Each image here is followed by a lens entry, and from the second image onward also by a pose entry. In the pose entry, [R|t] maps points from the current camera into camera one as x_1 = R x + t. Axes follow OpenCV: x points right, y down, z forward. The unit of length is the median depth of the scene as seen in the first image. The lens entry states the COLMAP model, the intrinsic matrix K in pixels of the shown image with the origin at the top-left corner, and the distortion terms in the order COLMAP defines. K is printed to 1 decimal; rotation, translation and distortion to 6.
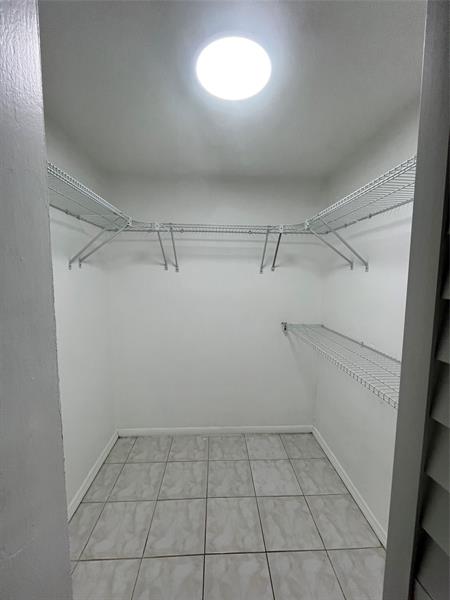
lens RADIAL K [[242.6, 0, 226.6], [0, 242.6, 299.0], [0, 0, 1]] dist [0.001012, 0.000166]
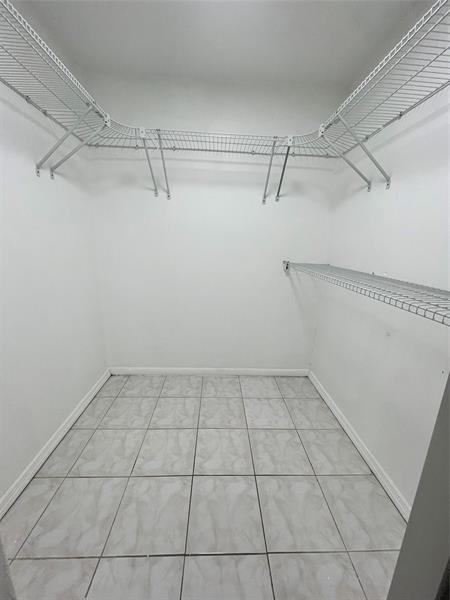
lens RADIAL K [[242.6, 0, 226.6], [0, 242.6, 299.0], [0, 0, 1]] dist [0.001012, 0.000166]
pose [[0.999663, 0.025887, -0.001661, 0.021765], [-0.025395, 0.989699, 0.140895, 0.143312], [0.005292, -0.140805, 0.990023, 0.088706]]
